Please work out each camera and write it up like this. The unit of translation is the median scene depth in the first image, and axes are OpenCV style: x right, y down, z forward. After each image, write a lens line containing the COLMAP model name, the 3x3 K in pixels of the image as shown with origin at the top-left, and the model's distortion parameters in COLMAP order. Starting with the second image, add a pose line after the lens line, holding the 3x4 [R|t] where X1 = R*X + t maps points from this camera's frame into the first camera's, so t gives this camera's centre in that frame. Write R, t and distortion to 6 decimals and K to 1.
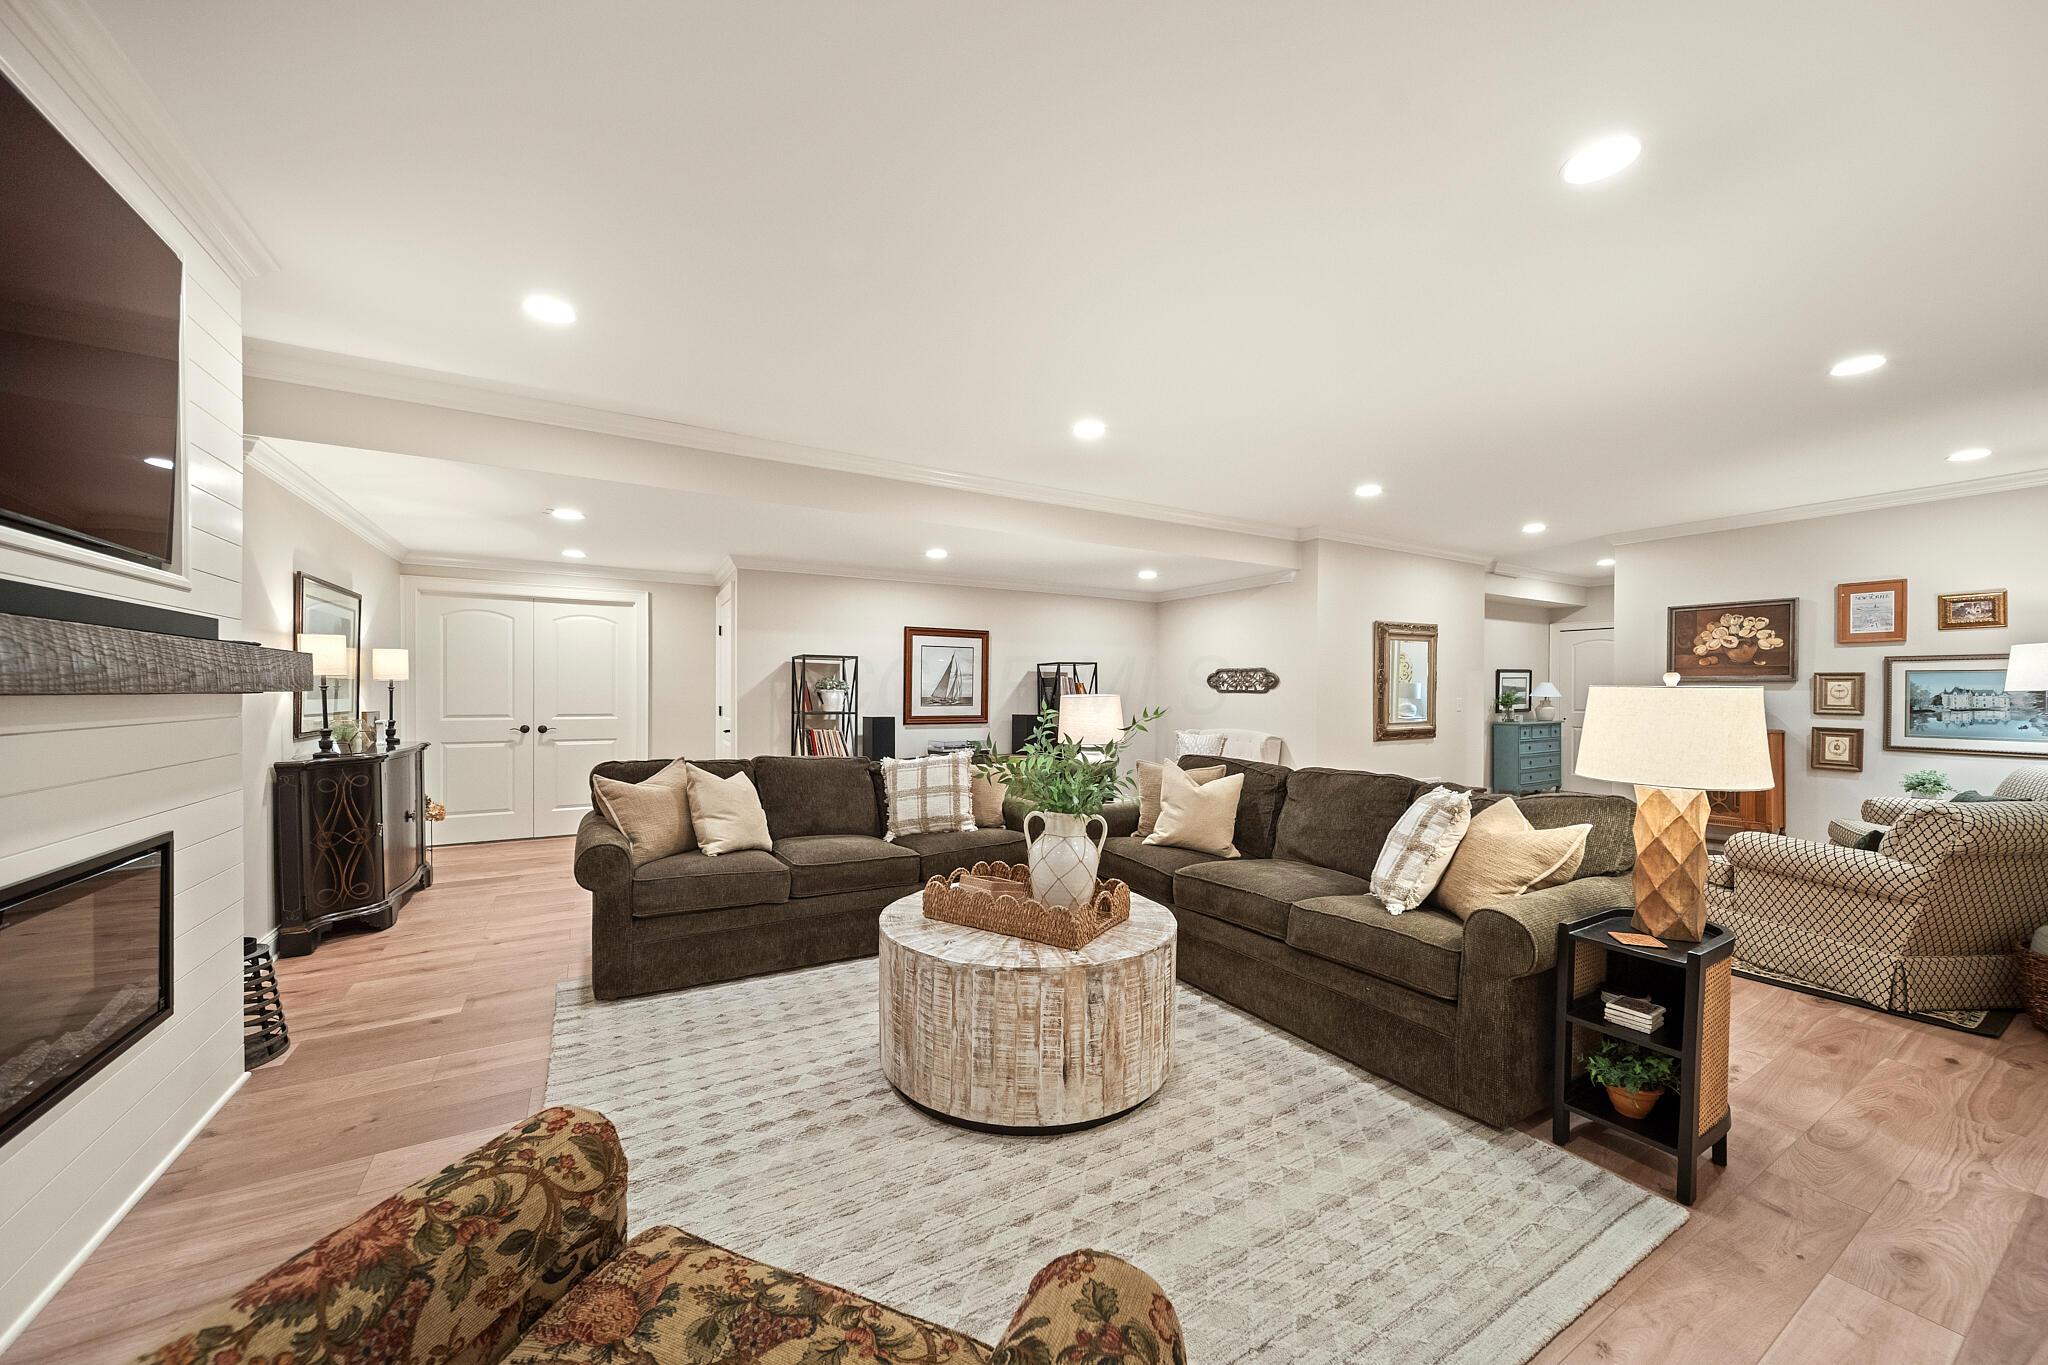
lens RADIAL K [[739.1, 0, 1023.9], [0, 739.1, 693.6], [0, 0, 1]] dist [-0.004965, -0.000626]
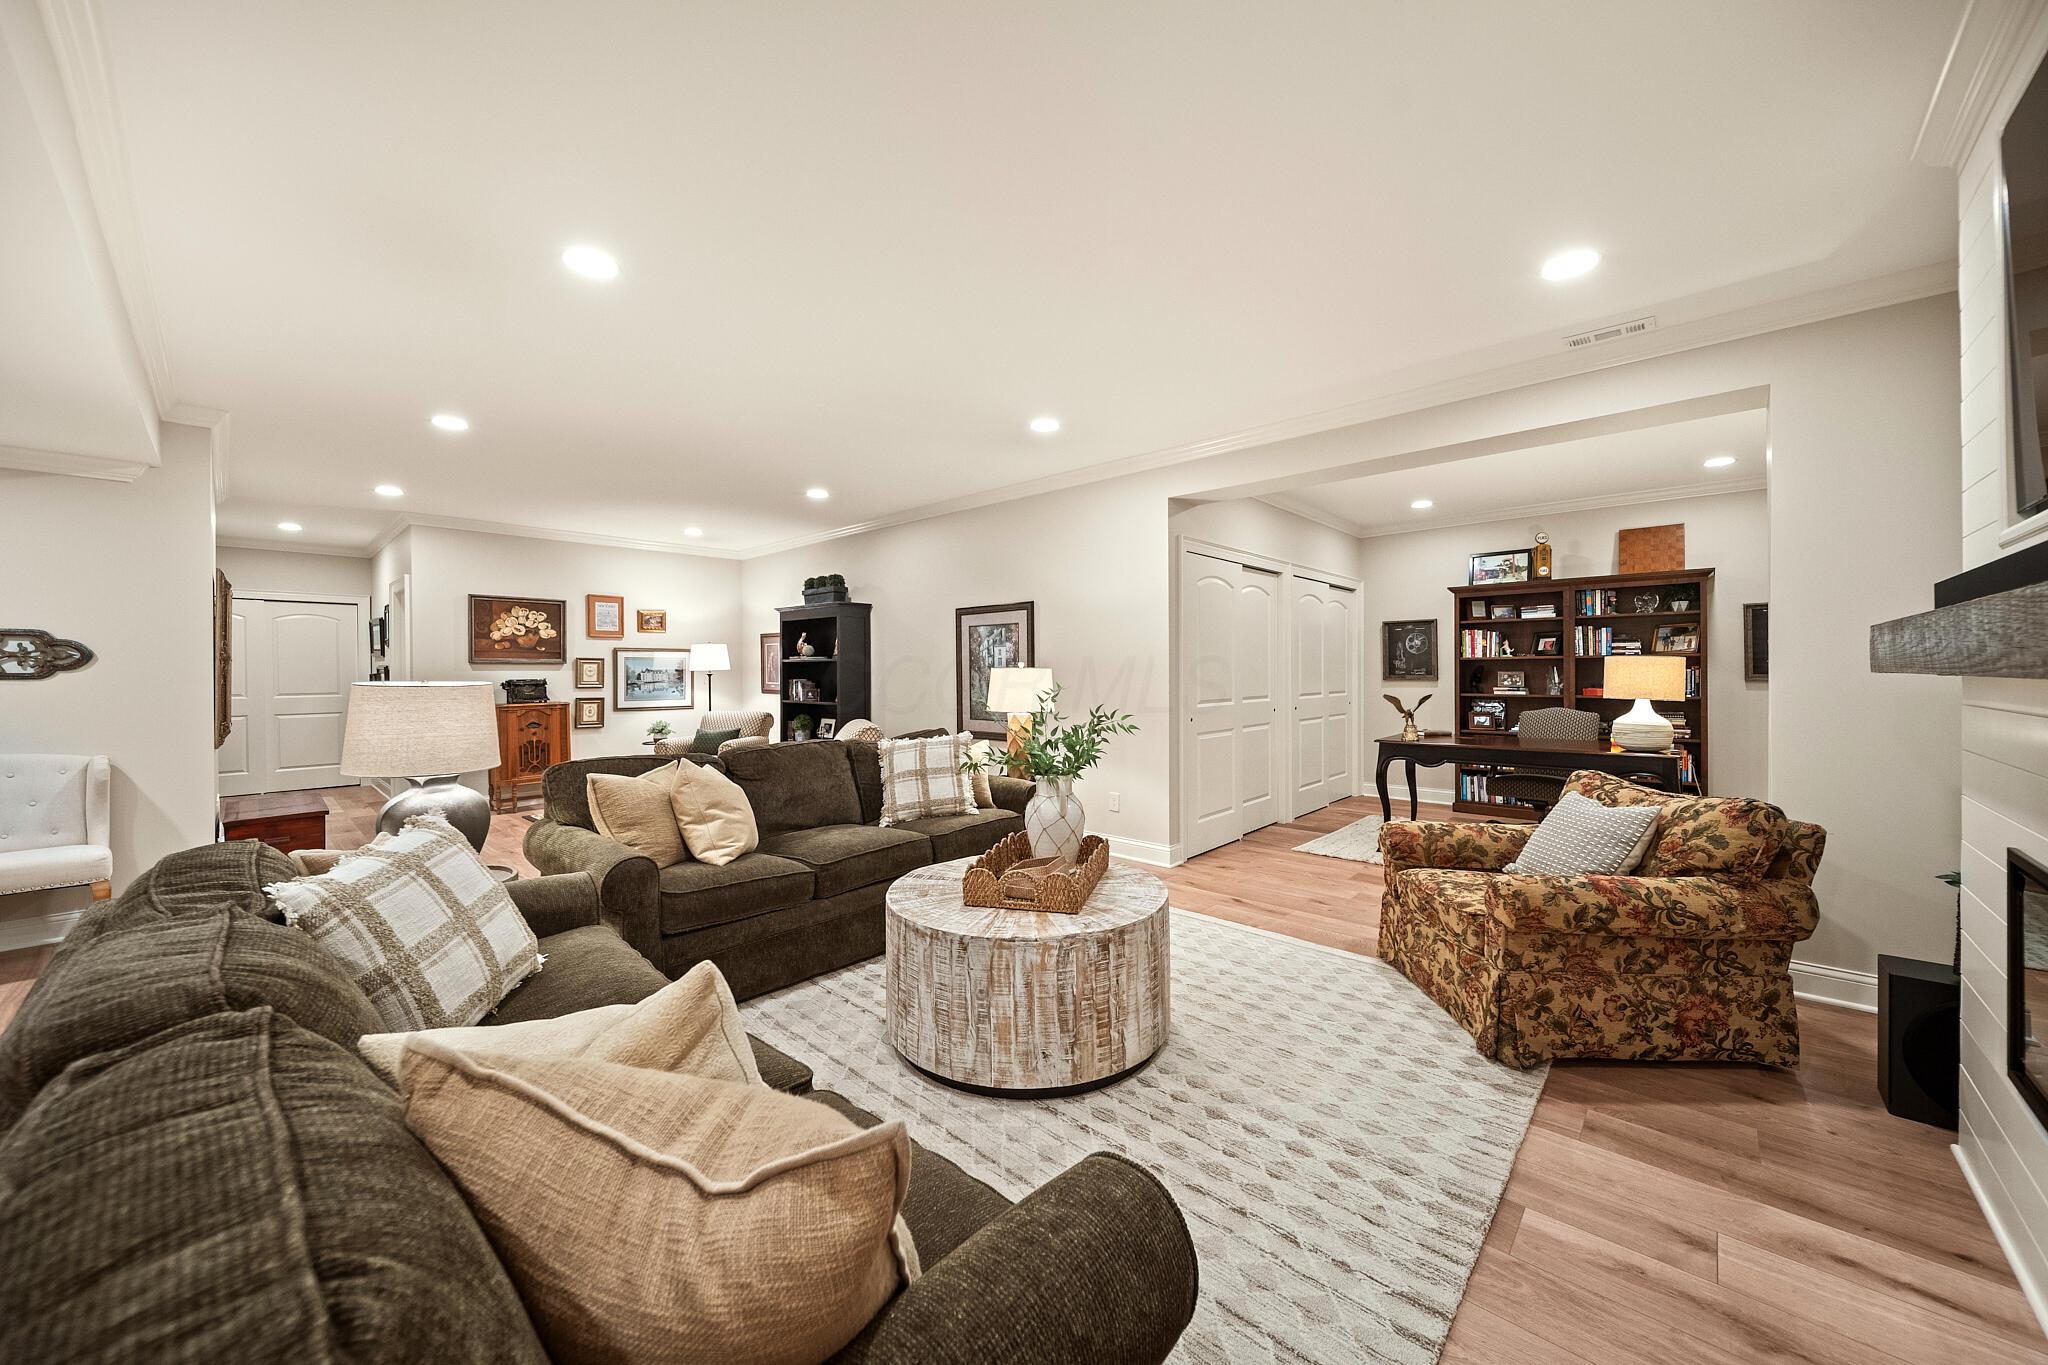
lens RADIAL K [[739.1, 0, 1027.7], [0, 739.1, 672.2], [0, 0, 1]] dist [-0.004965, -0.000626]
pose [[-0.293128, -0.004172, 0.956064, -0.436048], [0.006141, 0.999962, 0.006247, -0.004594], [-0.956053, 0.007703, -0.293091, 0.575825]]
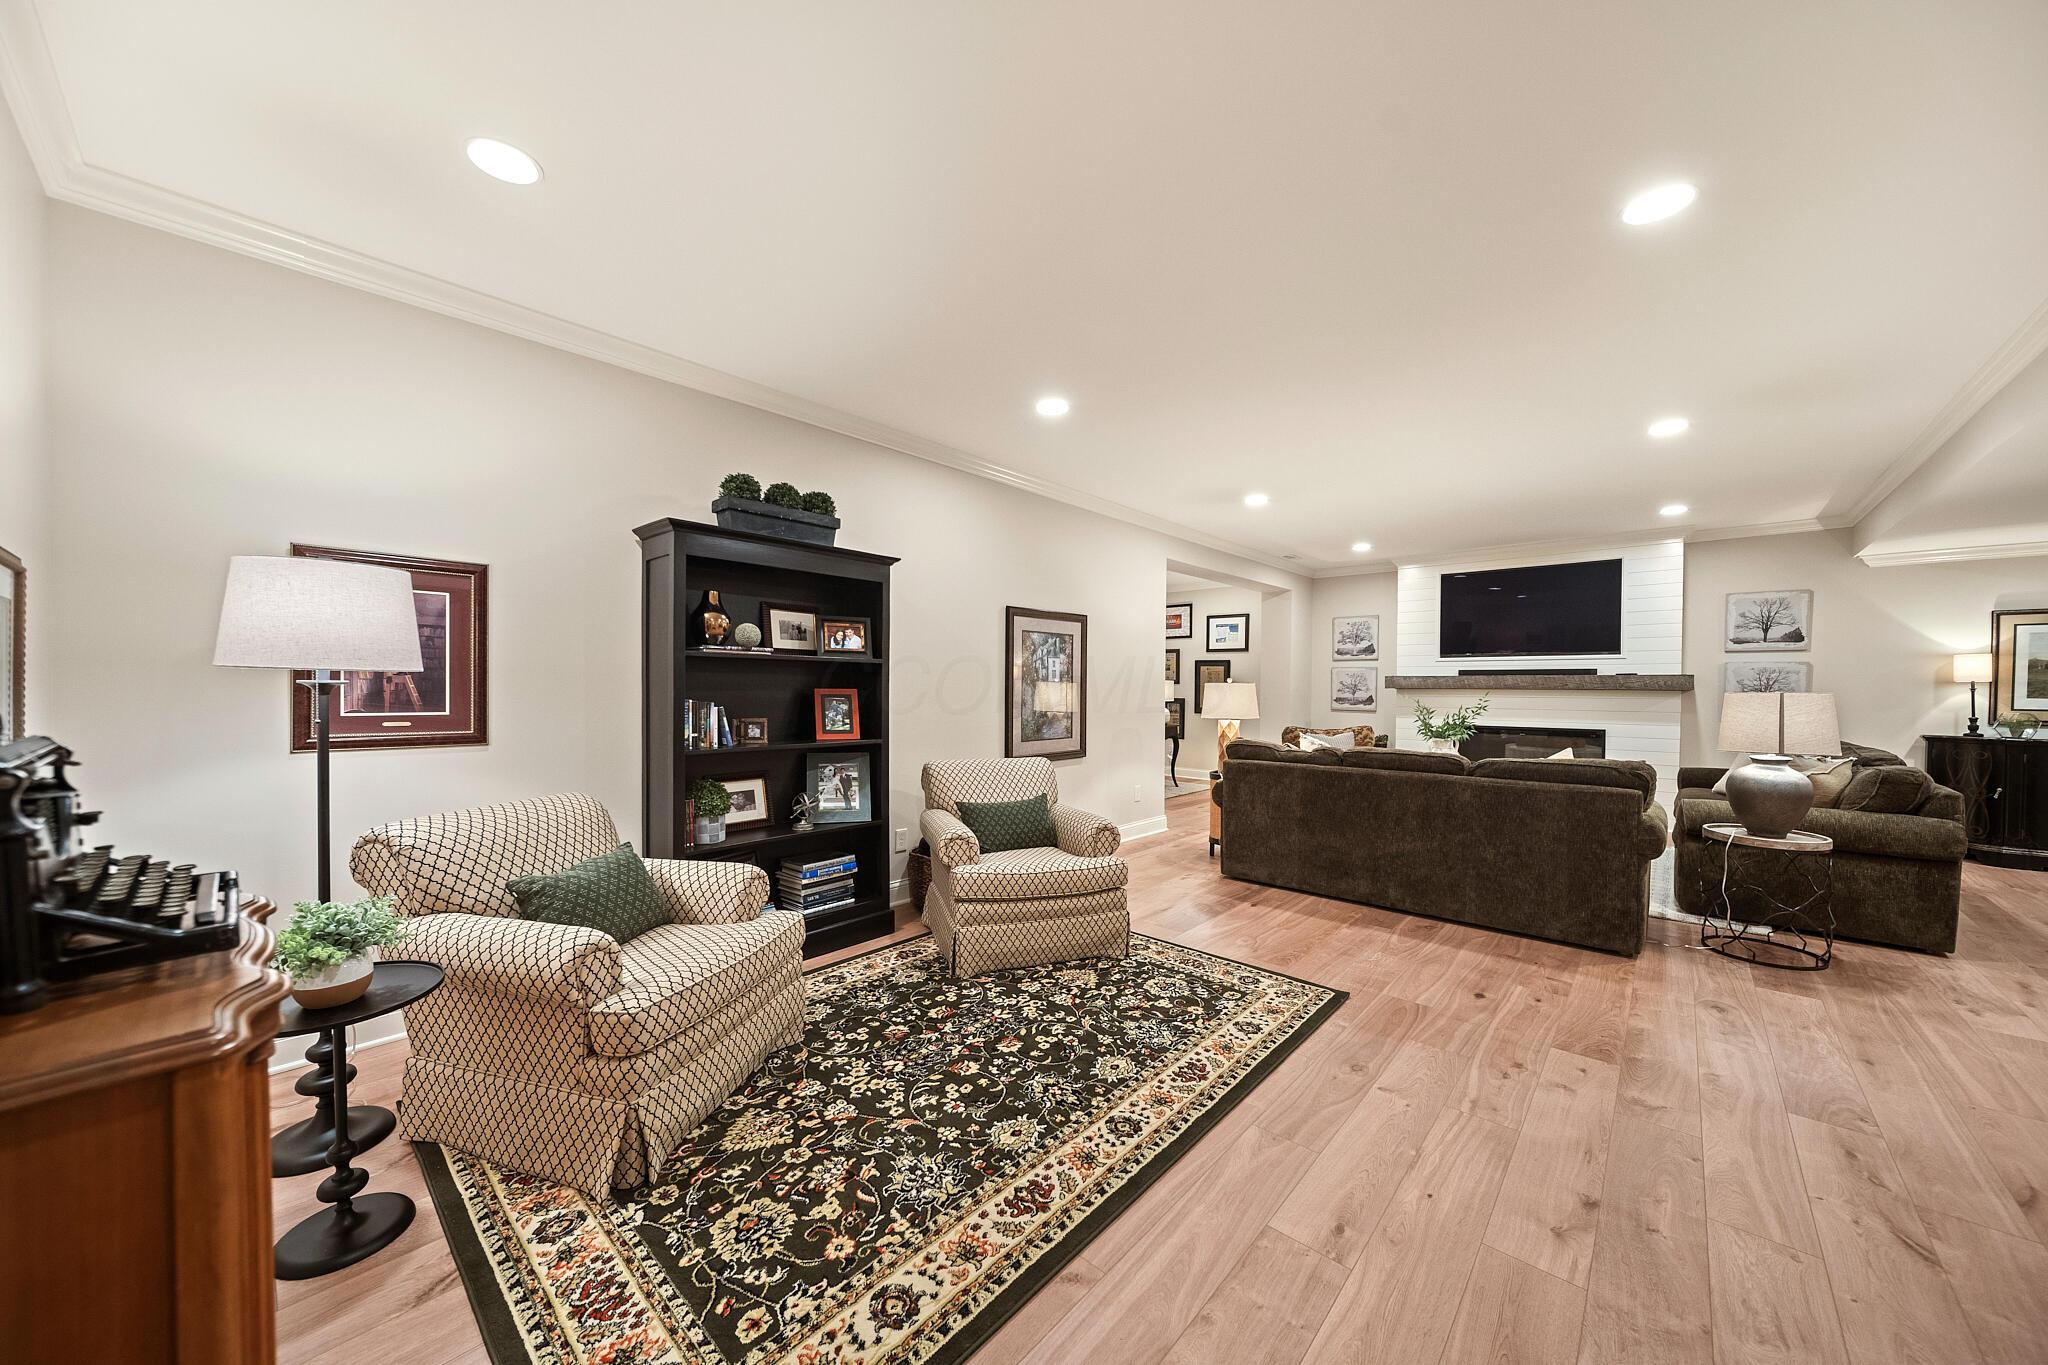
lens RADIAL K [[739.1, 0, 1020.1], [0, 739.1, 700.6], [0, 0, 1]] dist [-0.004965, -0.000626]
pose [[-0.951548, -0.003573, -0.307480, 0.847366], [-0.009916, 0.999769, 0.019070, 0.001620], [0.307341, 0.021195, -0.951363, 1.167092]]
